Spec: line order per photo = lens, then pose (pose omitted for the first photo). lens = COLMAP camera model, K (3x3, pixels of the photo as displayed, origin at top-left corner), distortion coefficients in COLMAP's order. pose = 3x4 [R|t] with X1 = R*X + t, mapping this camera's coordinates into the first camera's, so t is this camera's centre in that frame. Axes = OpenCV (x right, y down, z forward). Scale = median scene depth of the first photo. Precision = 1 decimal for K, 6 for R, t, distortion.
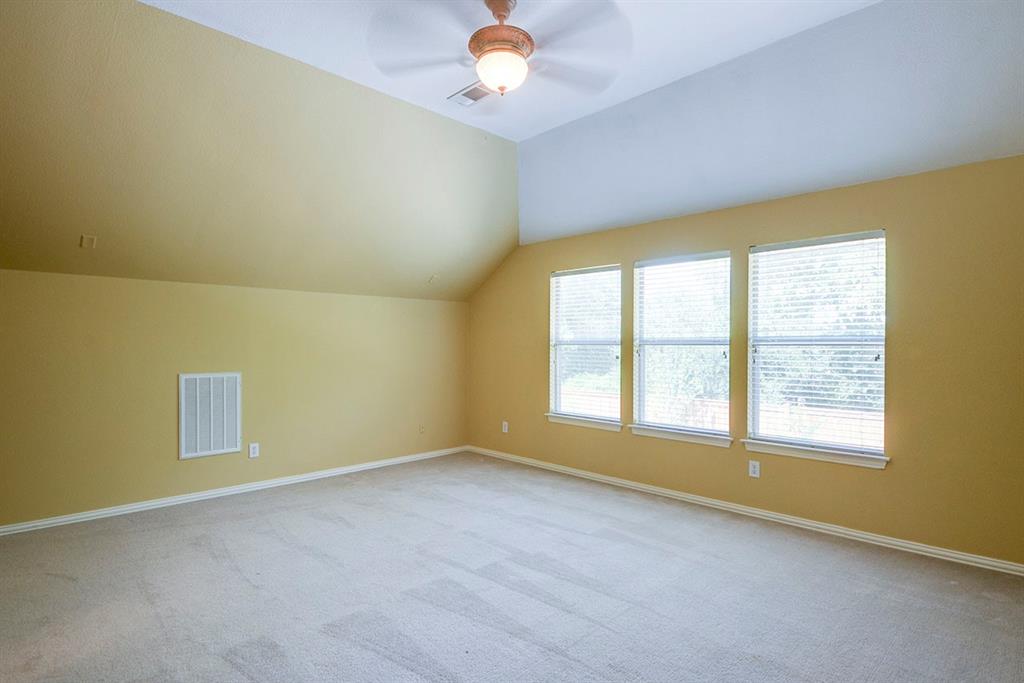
lens RADIAL K [[525.1, 0, 528.6], [0, 525.1, 343.5], [0, 0, 1]] dist [0.018626, -0.016304]
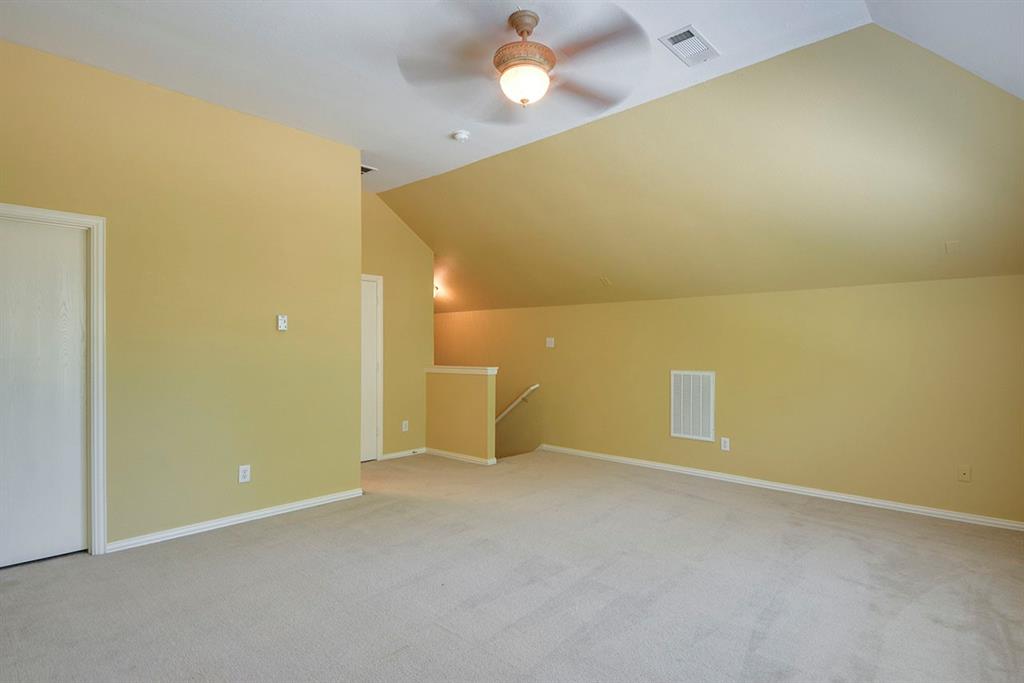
lens RADIAL K [[525.1, 0, 515.3], [0, 525.1, 345.1], [0, 0, 1]] dist [0.018626, -0.016304]
pose [[0.026234, -0.006110, -0.999637, 0.576444], [0.001253, 0.999981, -0.006080, 0.003894], [0.999655, -0.001093, 0.026241, 0.557610]]
